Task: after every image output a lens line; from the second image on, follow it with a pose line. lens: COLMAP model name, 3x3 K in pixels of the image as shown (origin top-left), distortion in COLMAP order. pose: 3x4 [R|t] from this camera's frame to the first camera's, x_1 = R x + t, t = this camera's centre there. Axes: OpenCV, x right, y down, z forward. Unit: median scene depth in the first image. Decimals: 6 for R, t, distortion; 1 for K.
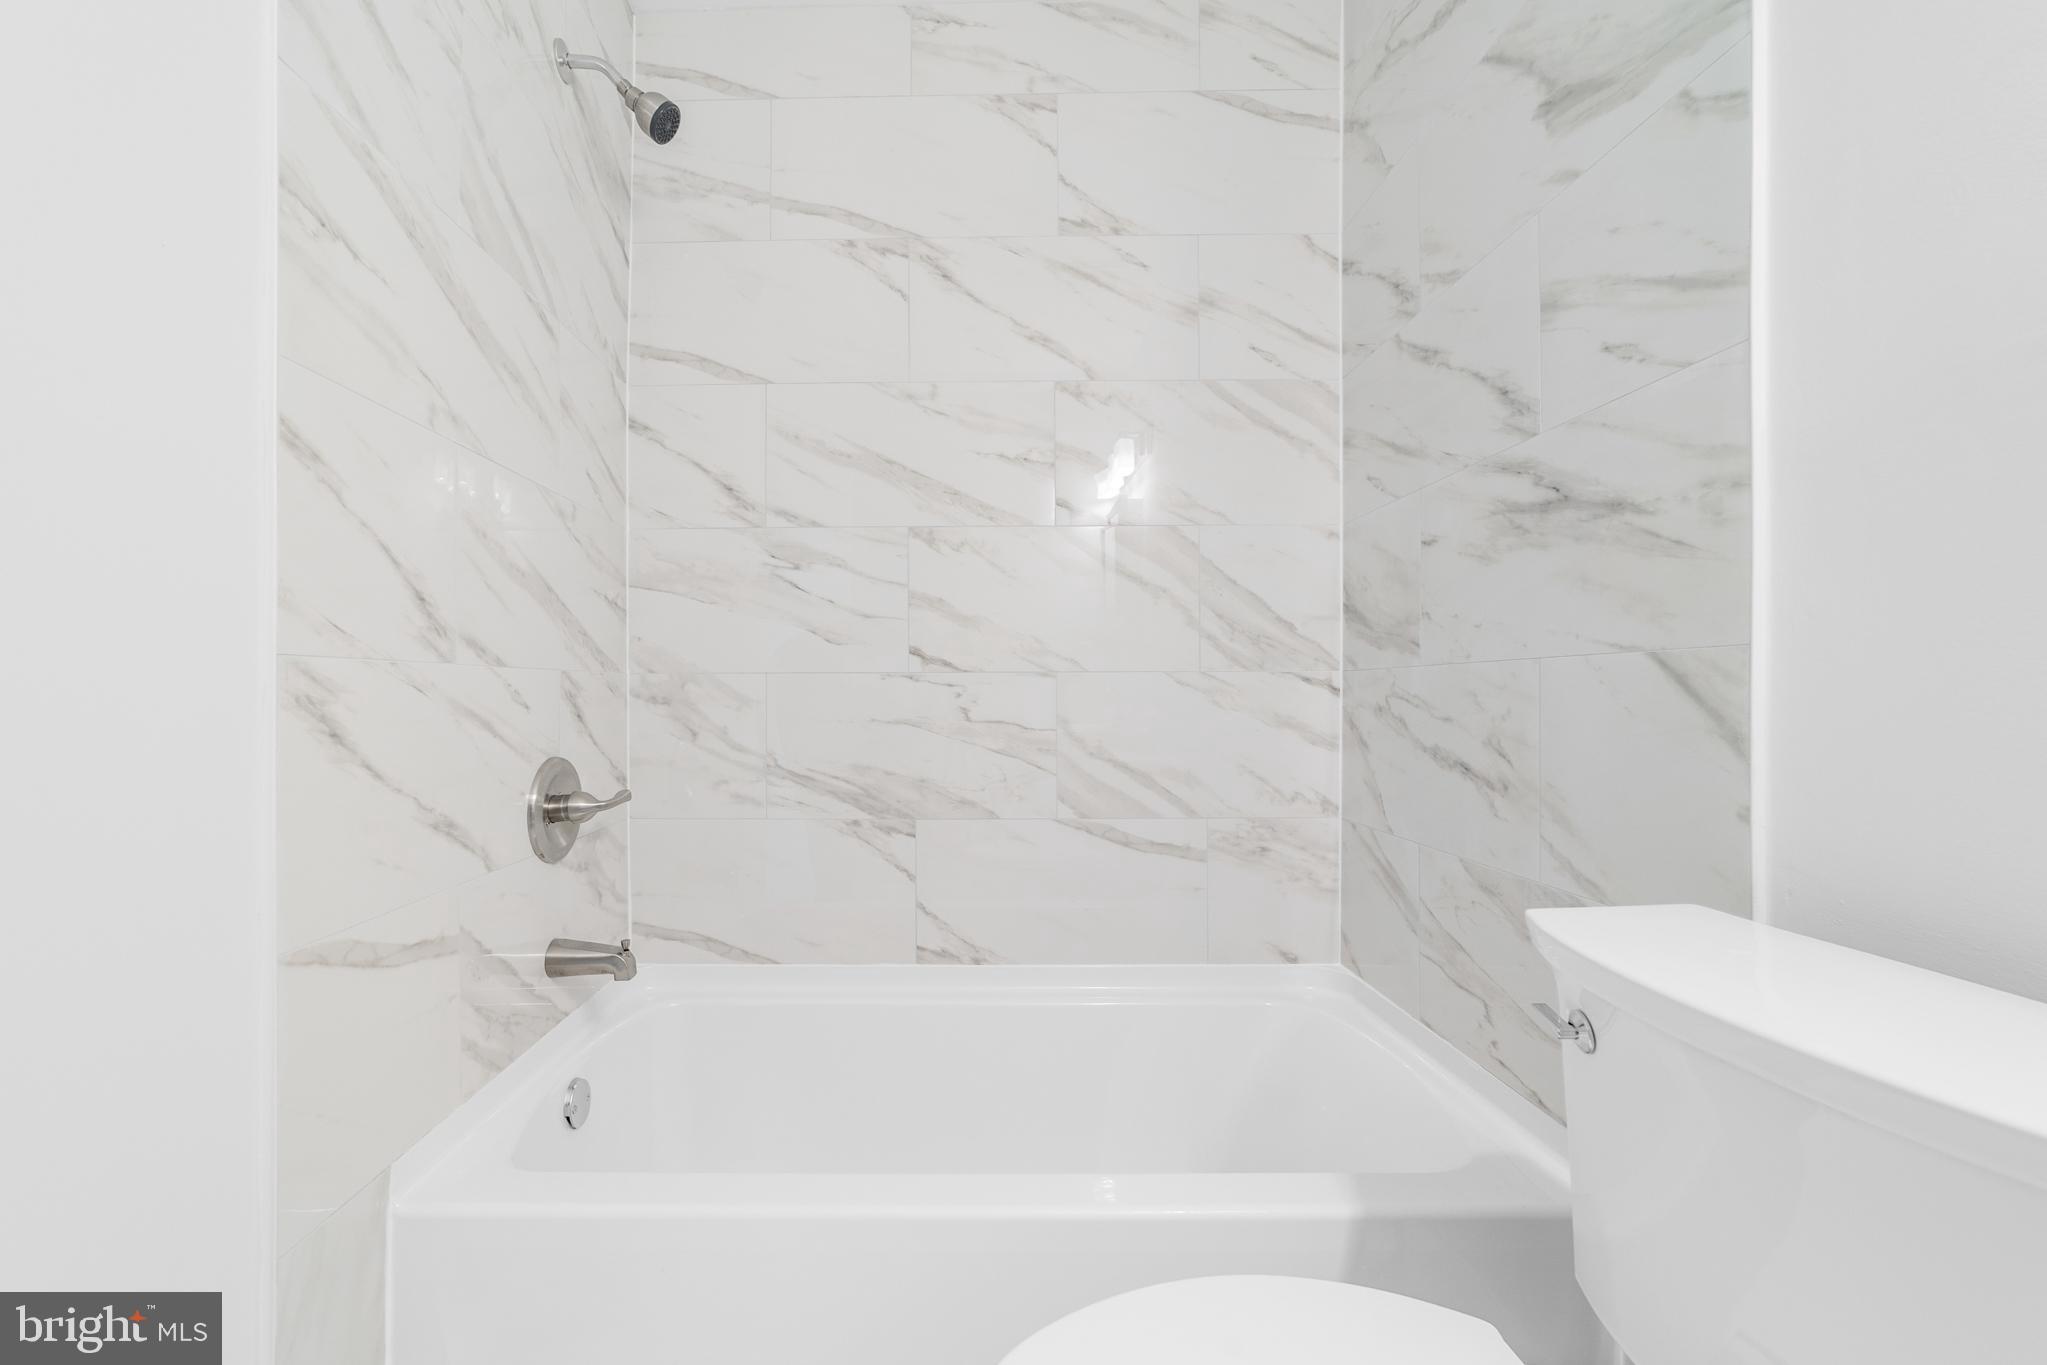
lens RADIAL K [[847.1, 0, 1019.2], [0, 847.1, 678.3], [0, 0, 1]] dist [-0.009032, 0.001332]
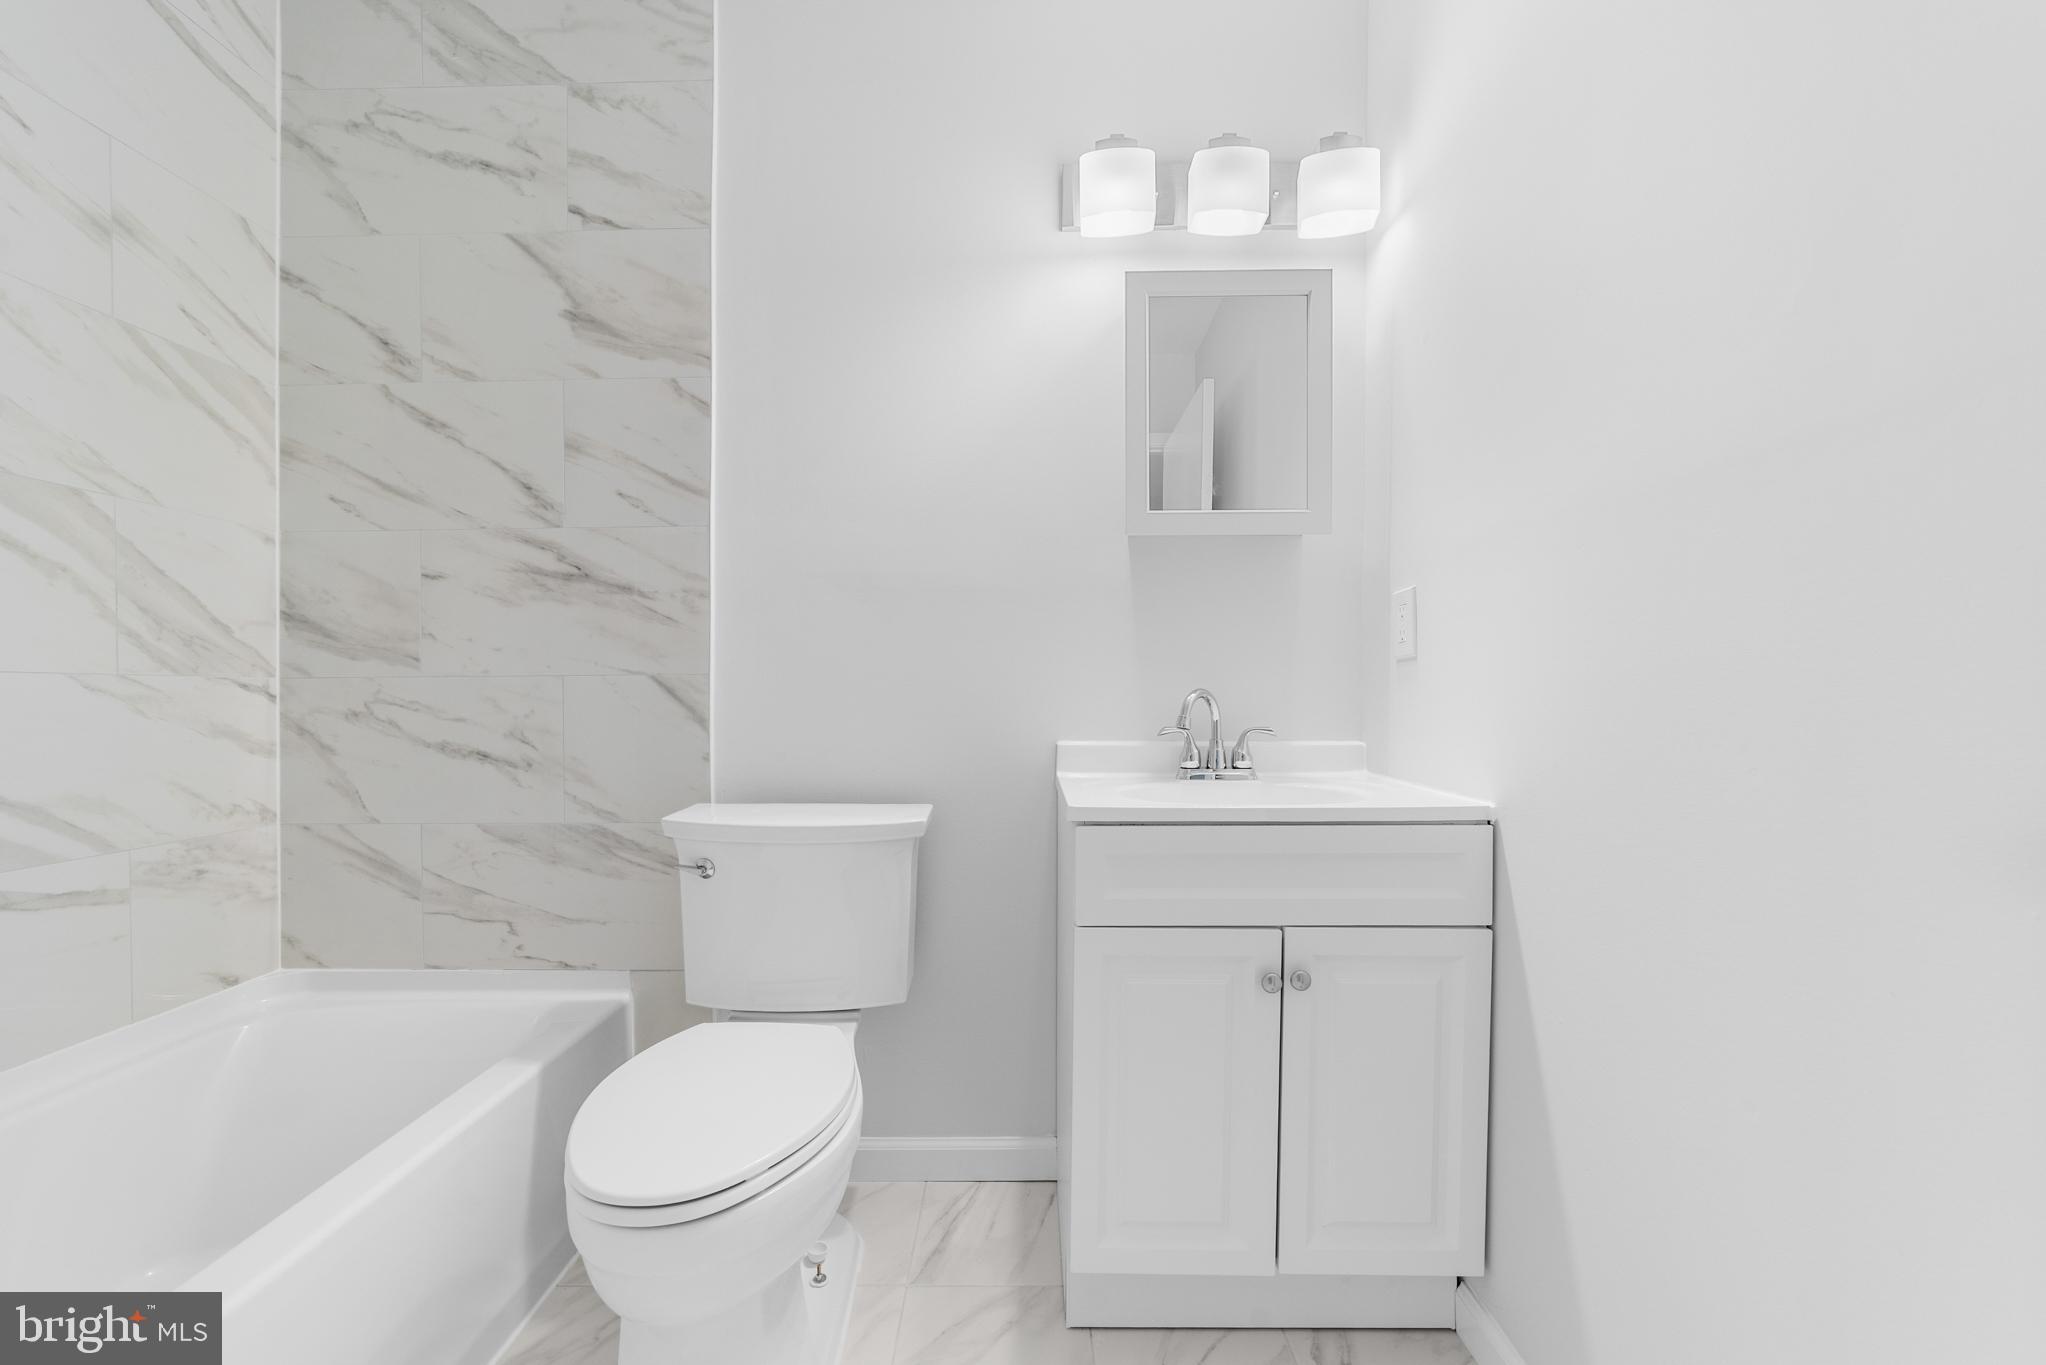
lens RADIAL K [[846.7, 0, 1018.9], [0, 846.7, 692.1], [0, 0, 1]] dist [-0.009032, 0.001332]
pose [[-0.010120, 0.005185, 0.999935, -0.628809], [-0.013030, 0.999901, -0.005317, 0.002072], [-0.999864, -0.013083, -0.010052, 0.133965]]
